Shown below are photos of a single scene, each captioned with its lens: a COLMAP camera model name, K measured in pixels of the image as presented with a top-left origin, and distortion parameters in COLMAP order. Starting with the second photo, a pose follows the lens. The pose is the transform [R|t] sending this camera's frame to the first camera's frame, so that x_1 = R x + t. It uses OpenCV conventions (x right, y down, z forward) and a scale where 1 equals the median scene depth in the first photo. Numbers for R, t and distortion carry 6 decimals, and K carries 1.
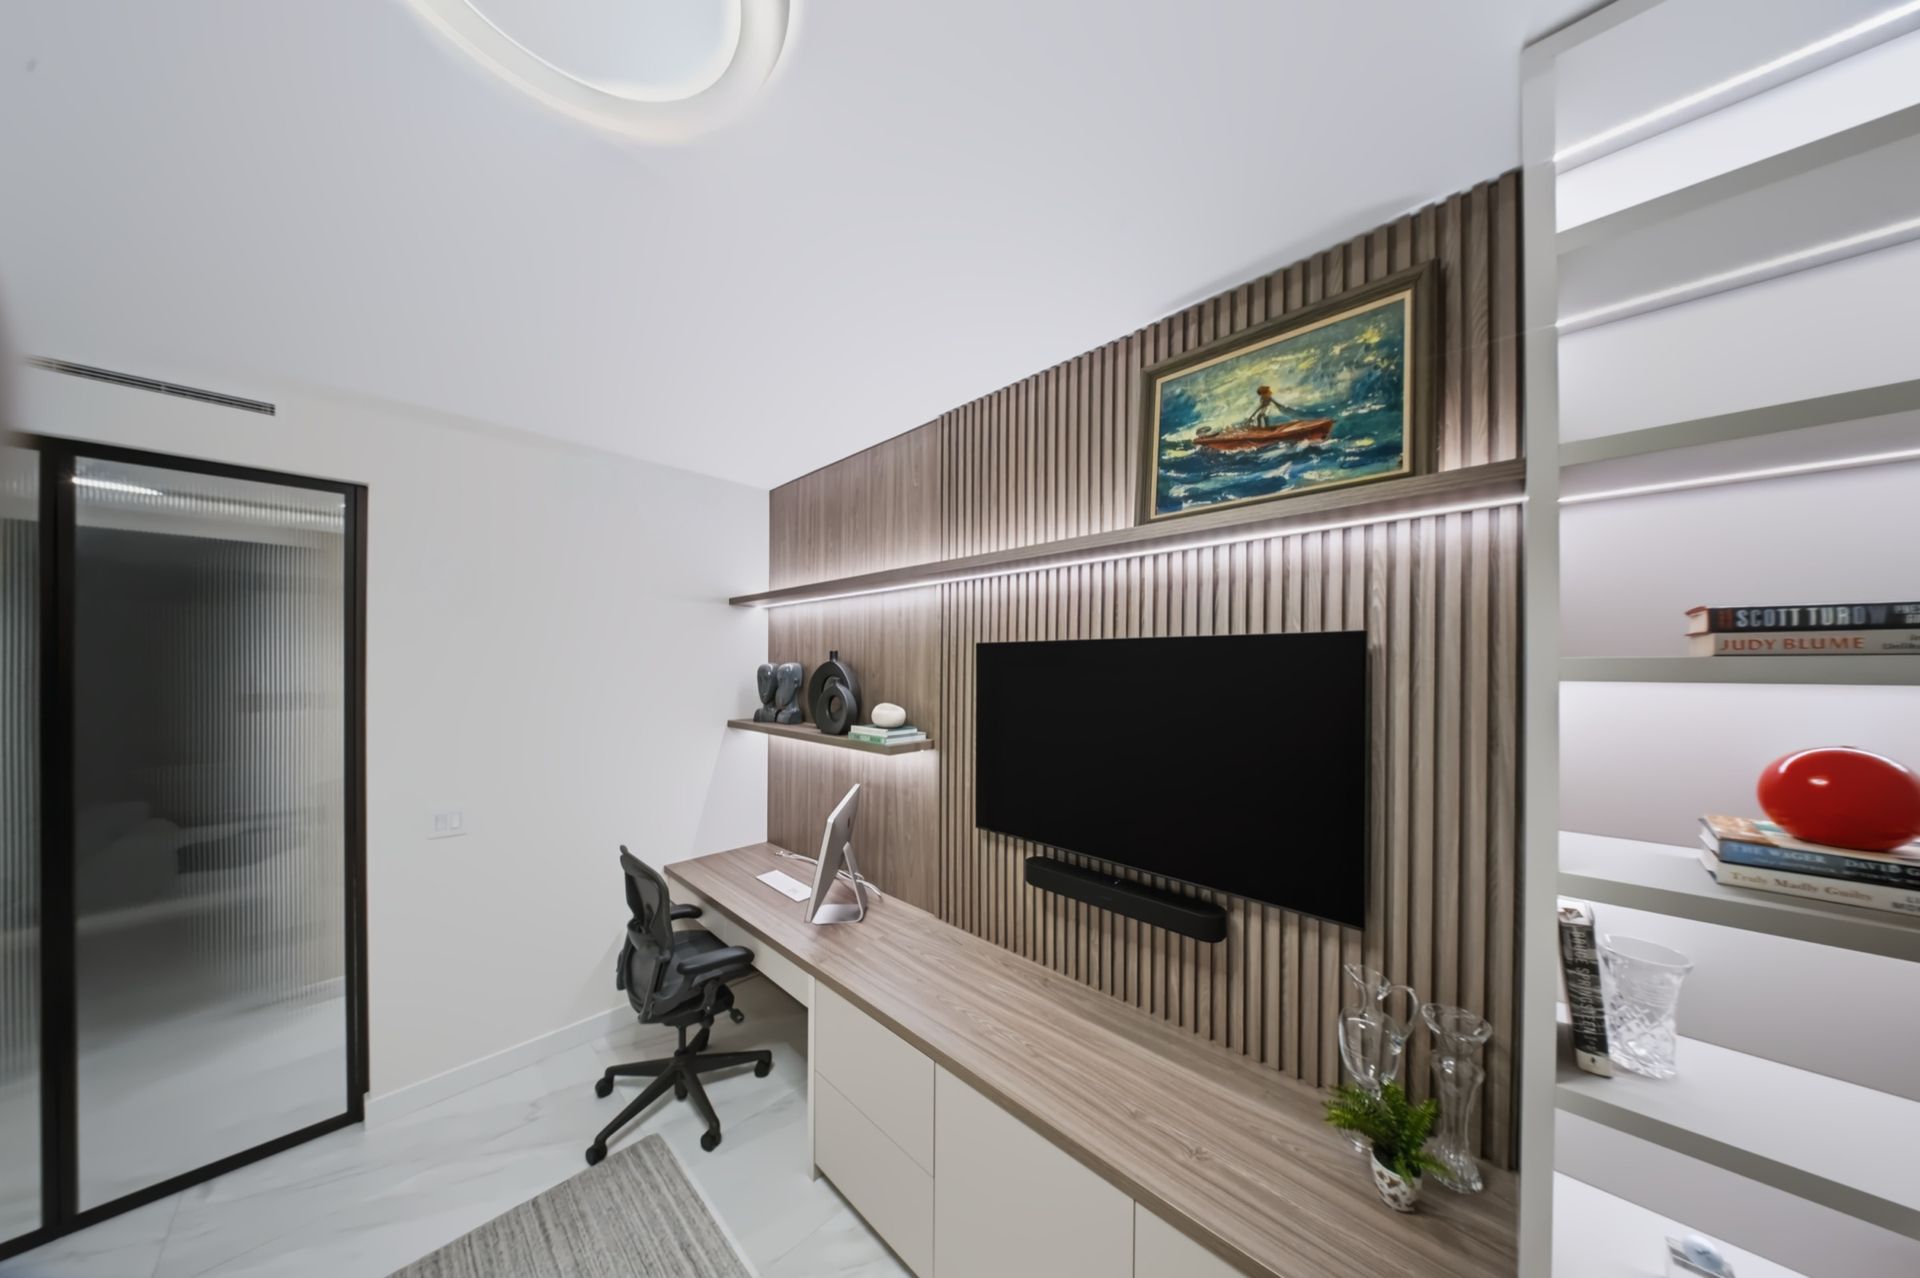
lens RADIAL K [[651.0, 0, 935.3], [0, 651.0, 685.5], [0, 0, 1]] dist [0.000903, -0.002880]
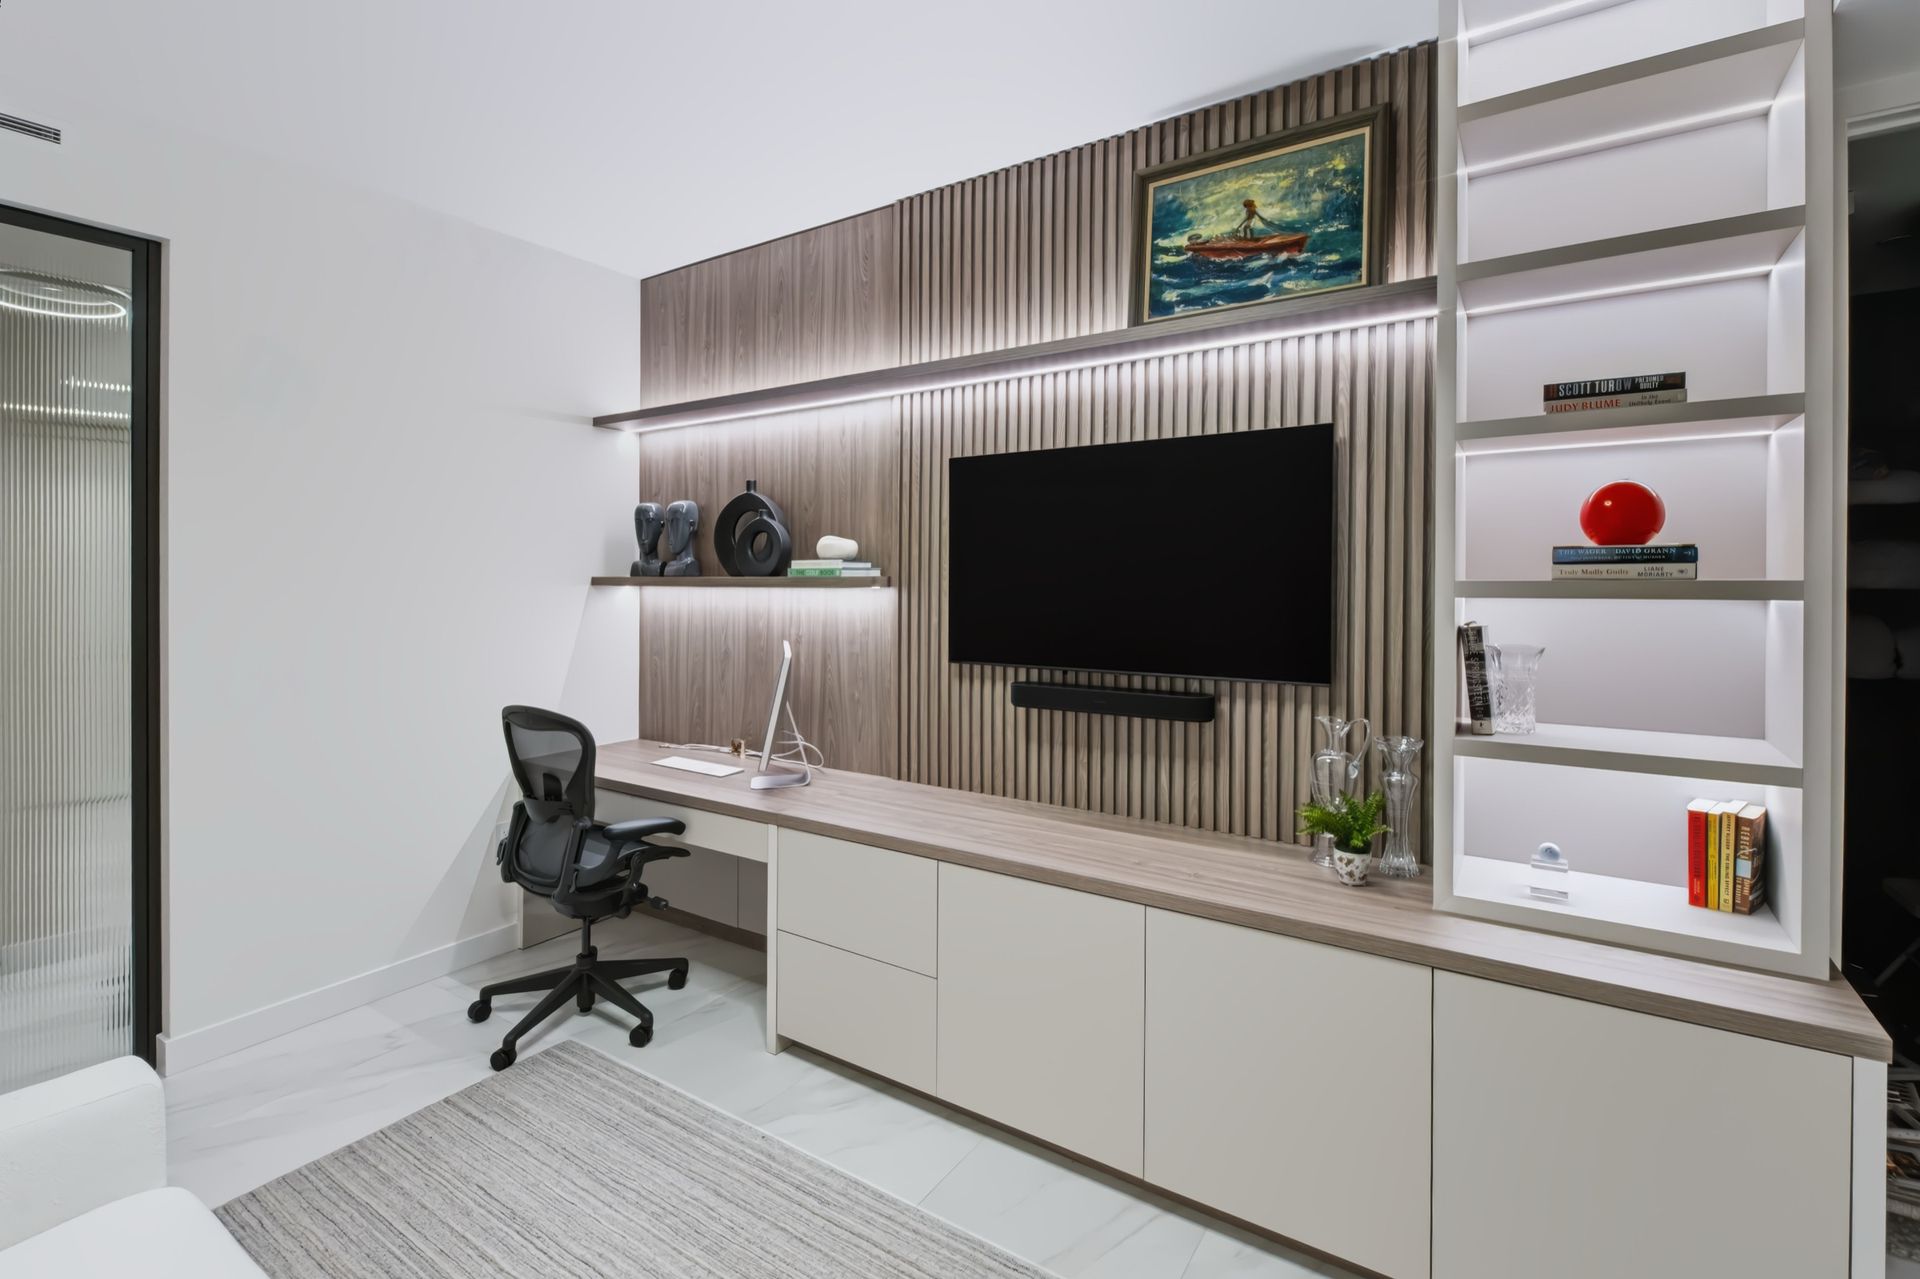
lens RADIAL K [[1051.7, 0, 915.7], [0, 1051.7, 641.5], [0, 0, 1]] dist [0.005328, -0.000389]
pose [[0.984289, -0.005314, 0.176482, -0.313641], [0.002873, 0.999897, 0.014085, 0.219240], [-0.176539, -0.013357, 0.984203, -0.561929]]
